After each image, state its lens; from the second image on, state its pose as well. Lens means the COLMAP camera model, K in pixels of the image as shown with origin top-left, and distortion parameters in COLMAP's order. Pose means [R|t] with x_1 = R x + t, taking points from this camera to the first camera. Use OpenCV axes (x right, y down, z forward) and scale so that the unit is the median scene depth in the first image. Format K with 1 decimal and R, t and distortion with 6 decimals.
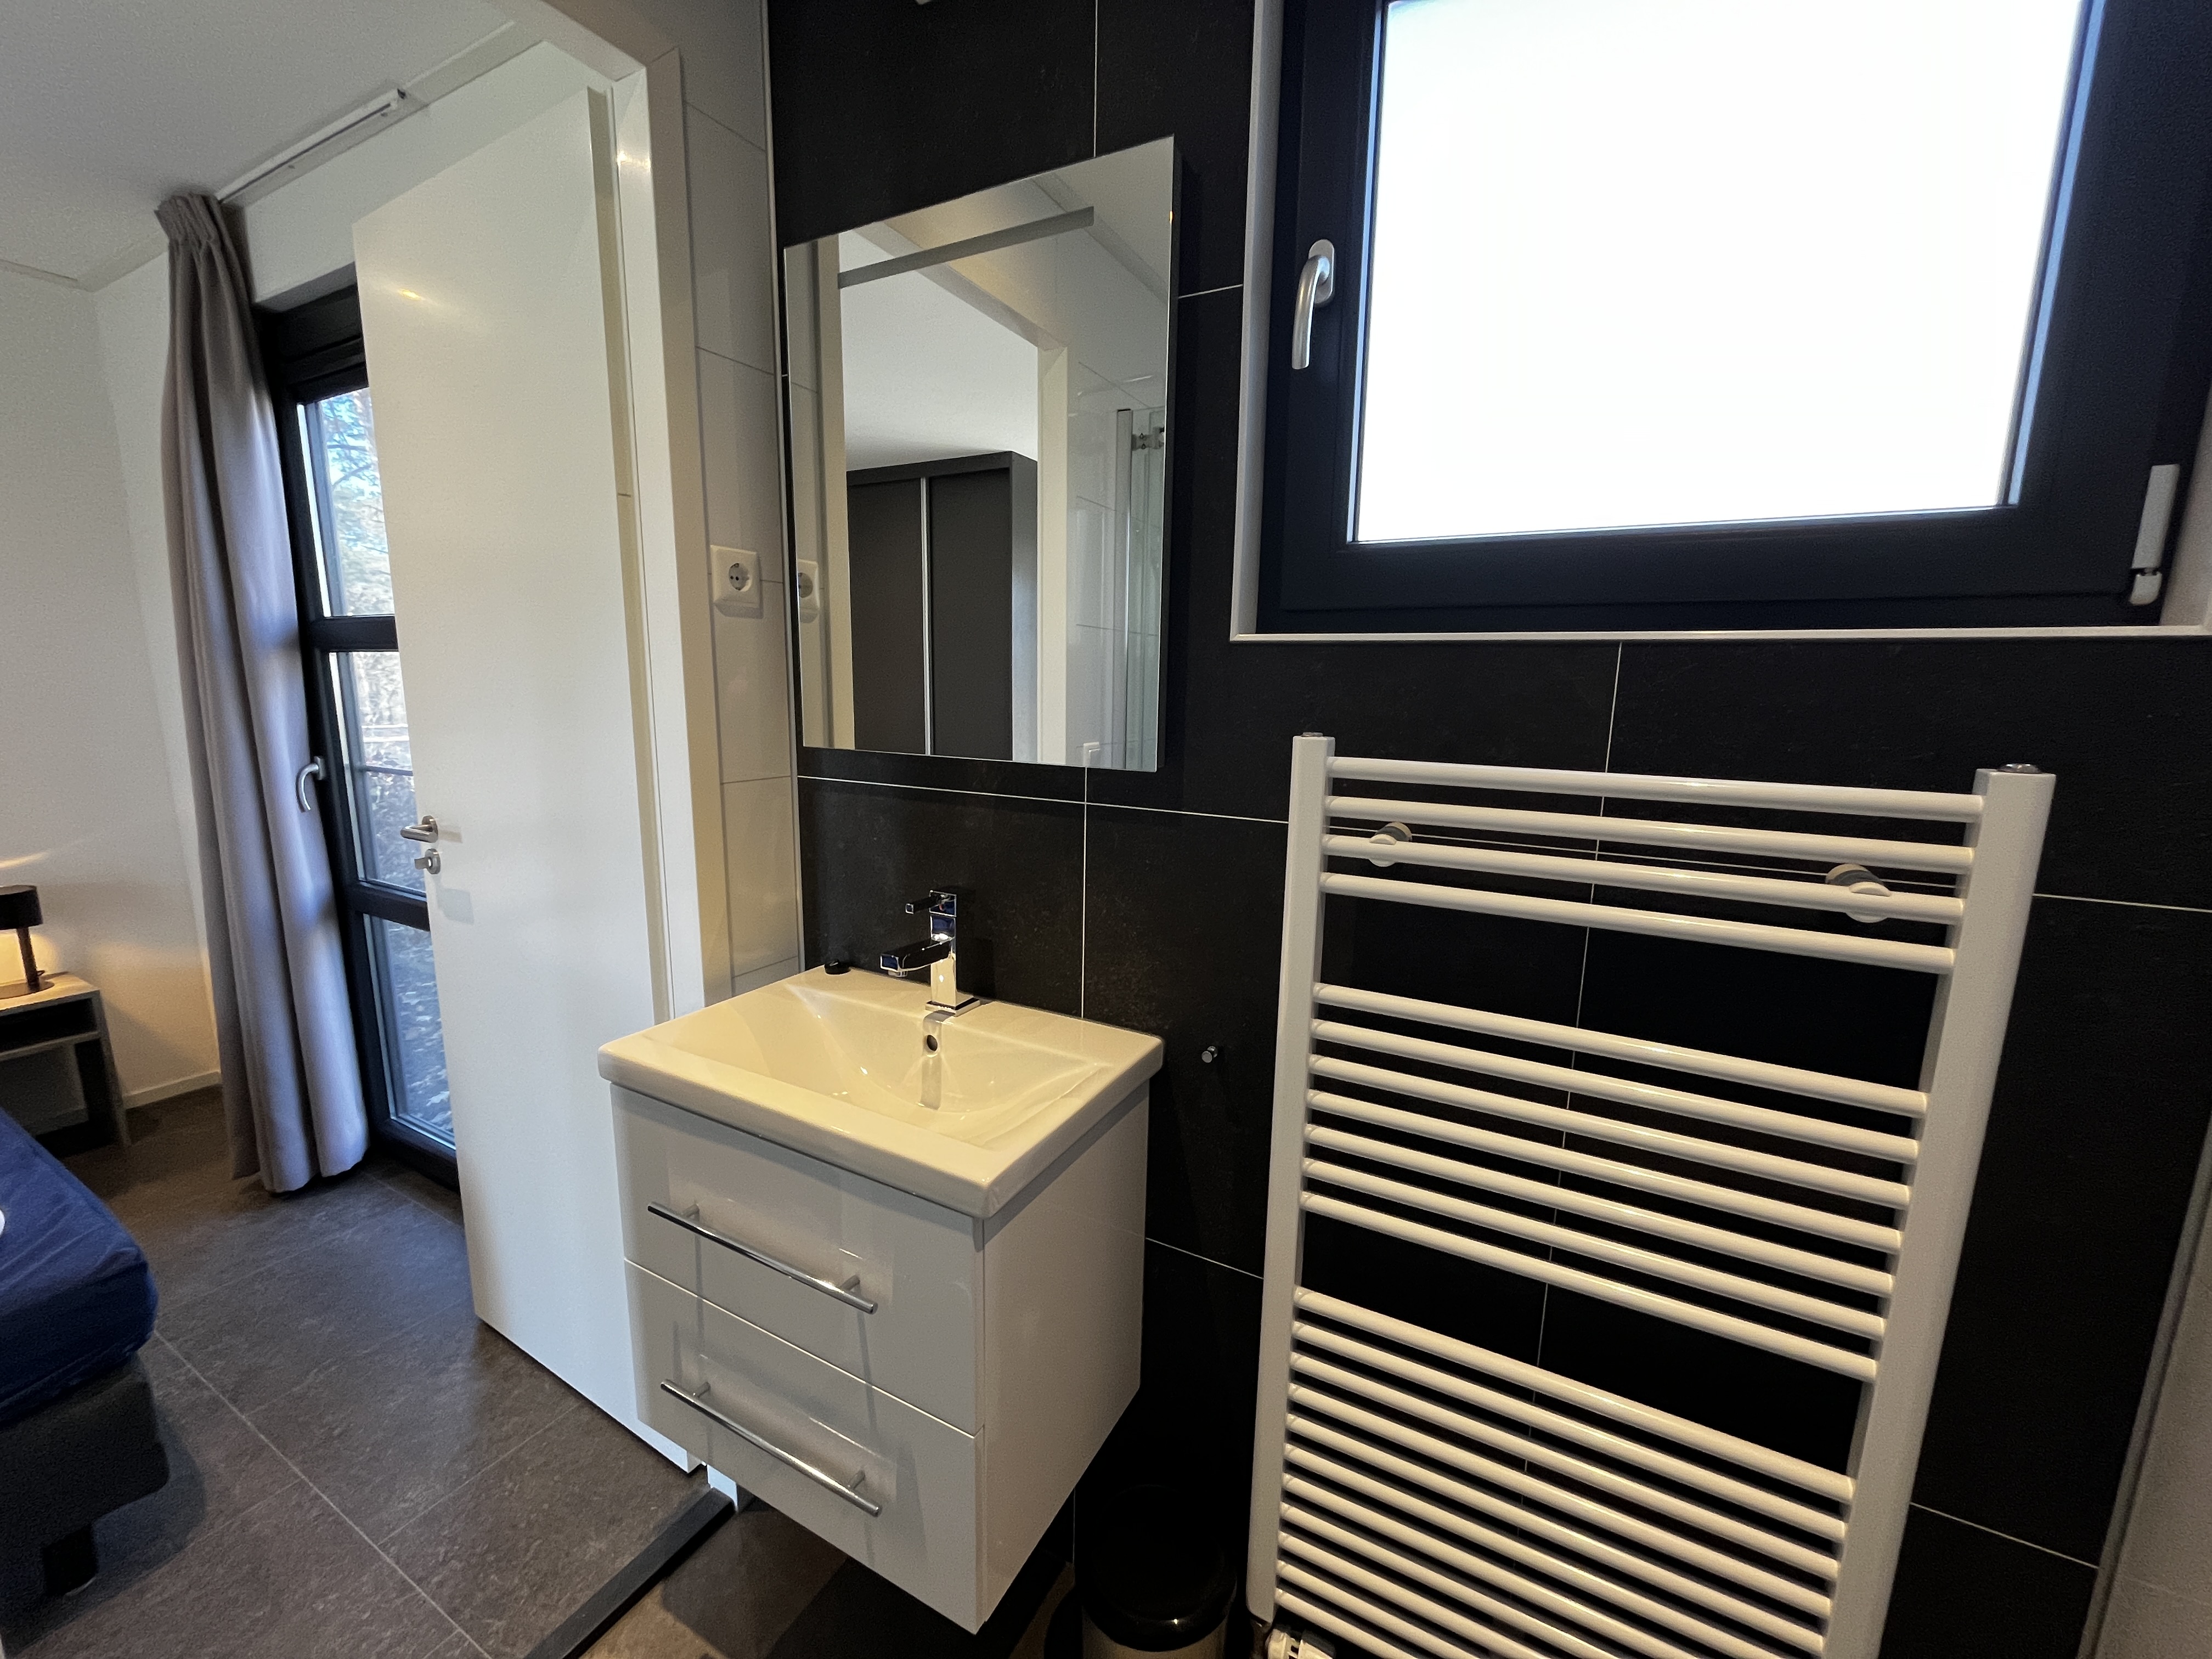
lens RADIAL K [[894.1, 0, 1104.6], [0, 894.1, 826.9], [0, 0, 1]] dist [-0.001914, -0.000228]
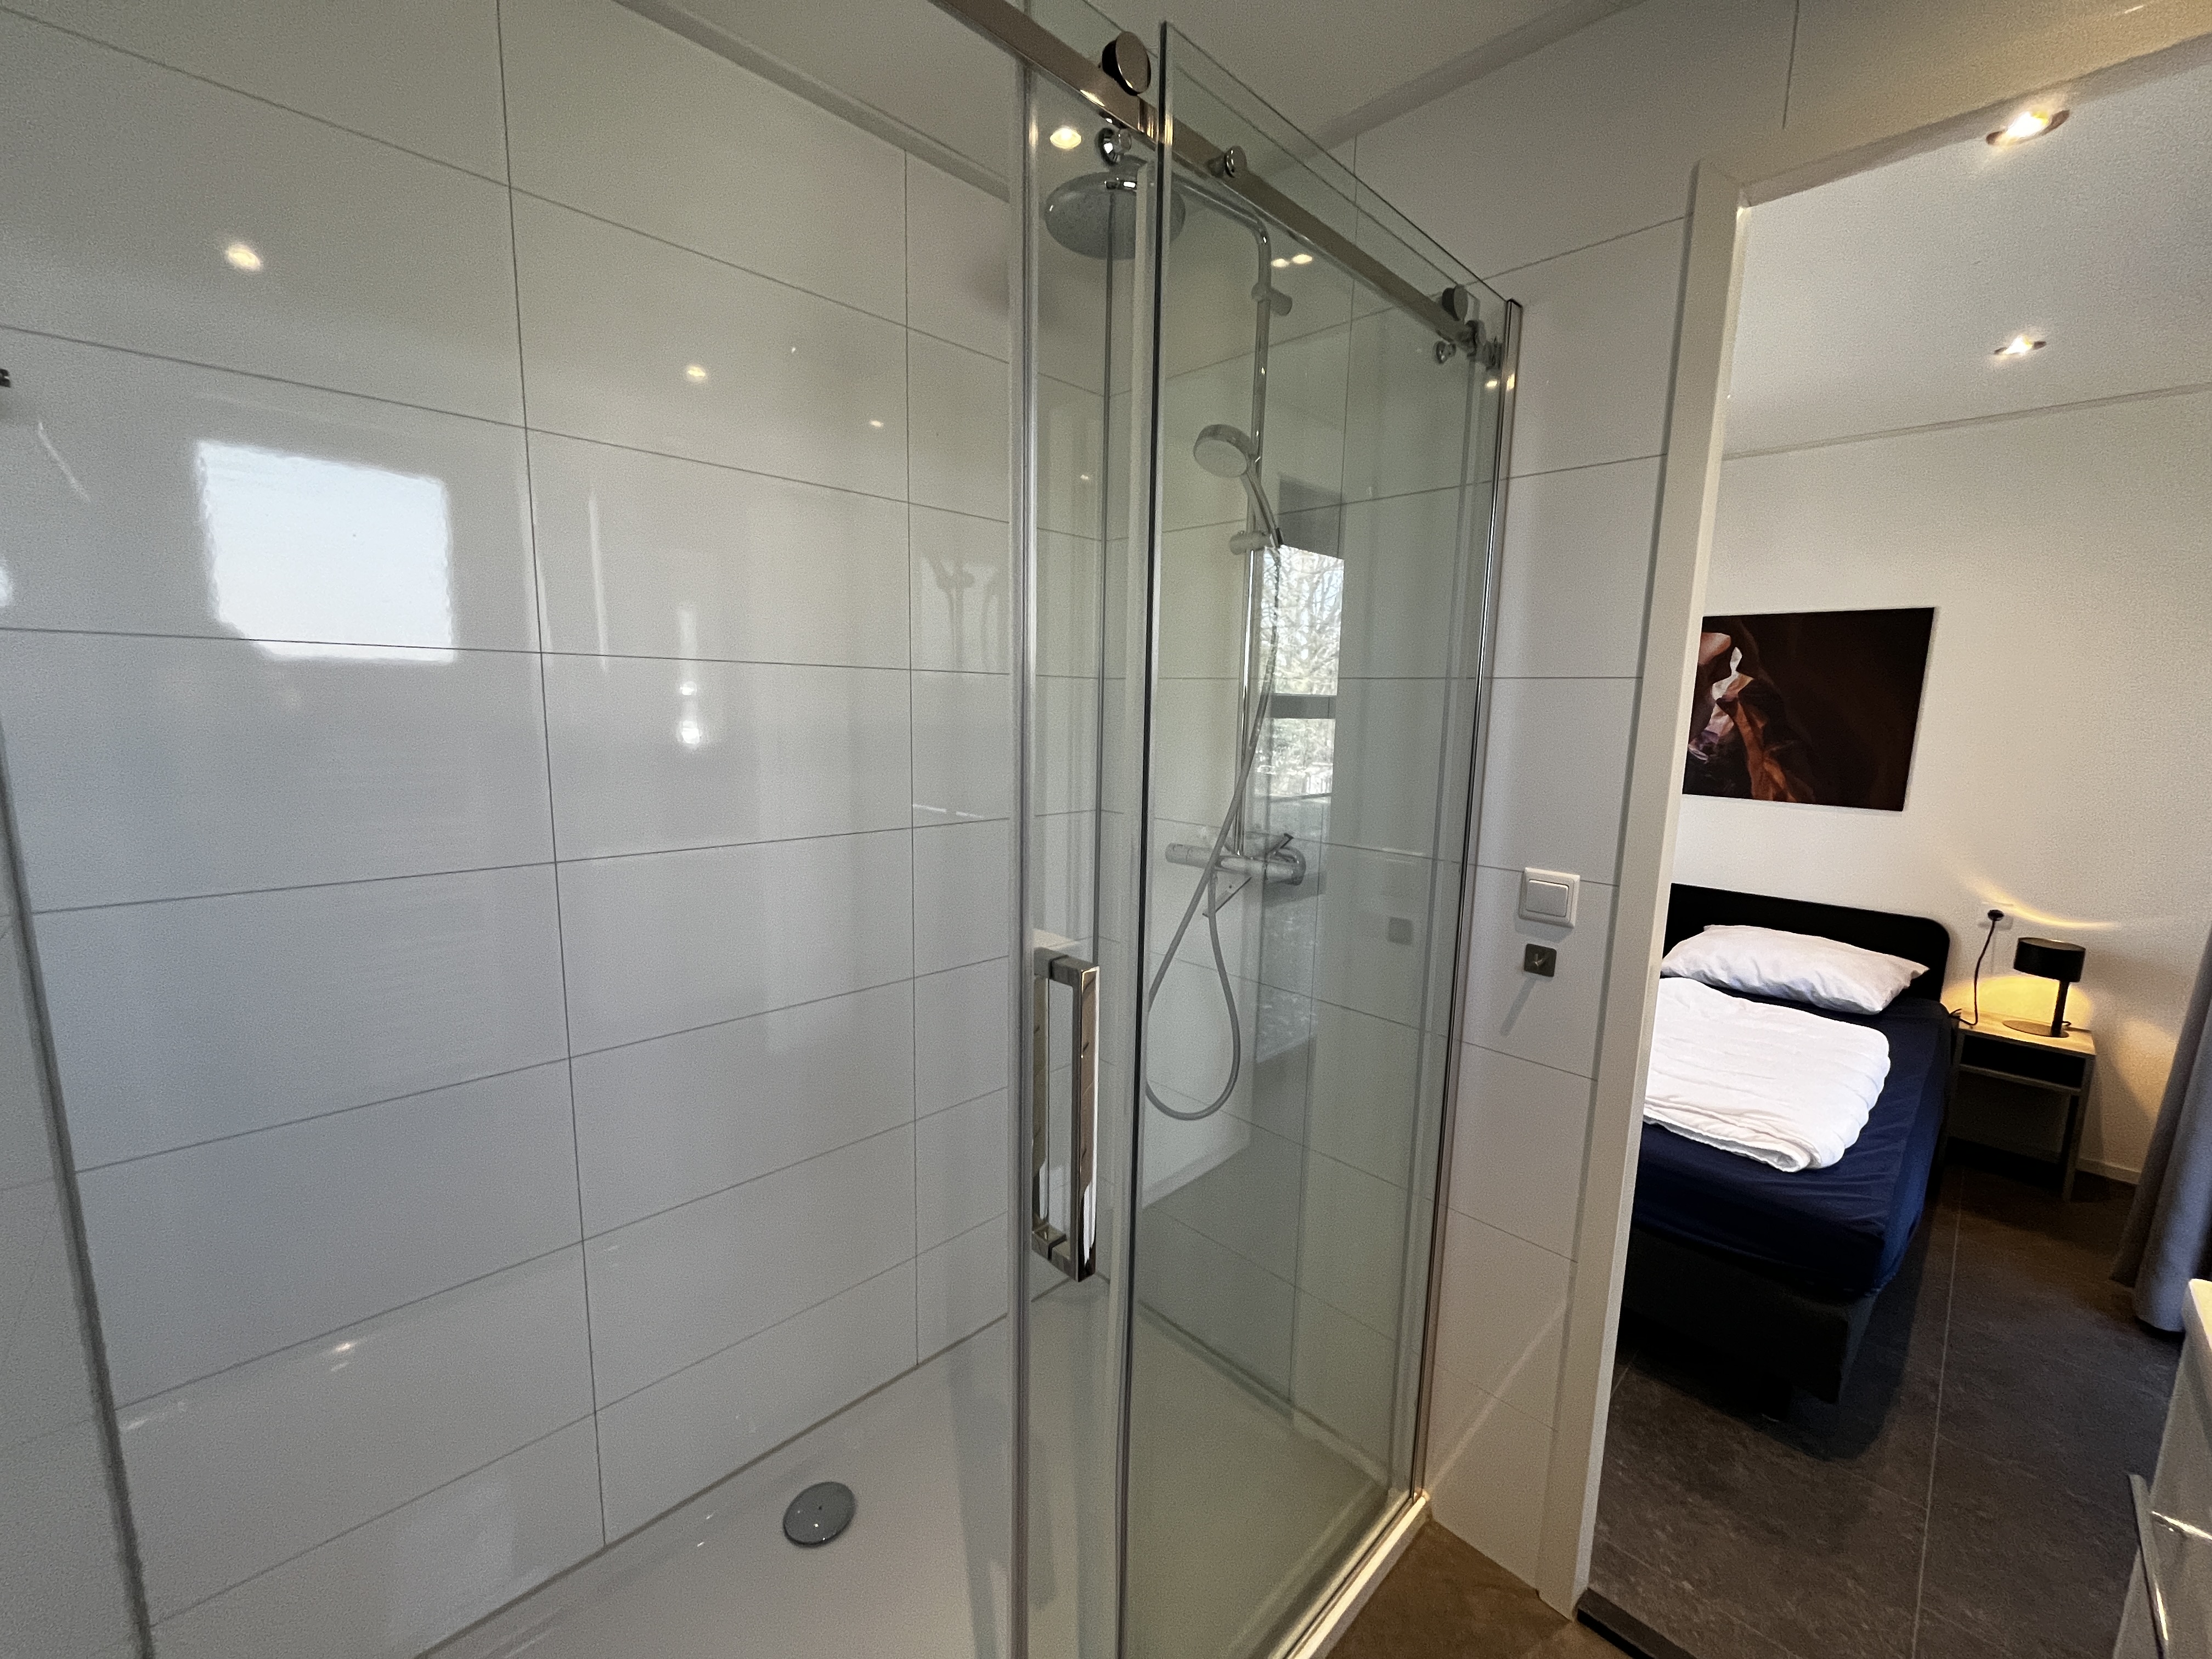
lens RADIAL K [[894.1, 0, 1104.0], [0, 894.1, 835.9], [0, 0, 1]] dist [-0.001914, -0.000228]
pose [[-0.282370, 0.123623, -0.951307, 0.272808], [-0.182439, 0.966643, 0.179768, -0.065084], [0.941798, 0.224316, -0.250397, 0.126807]]
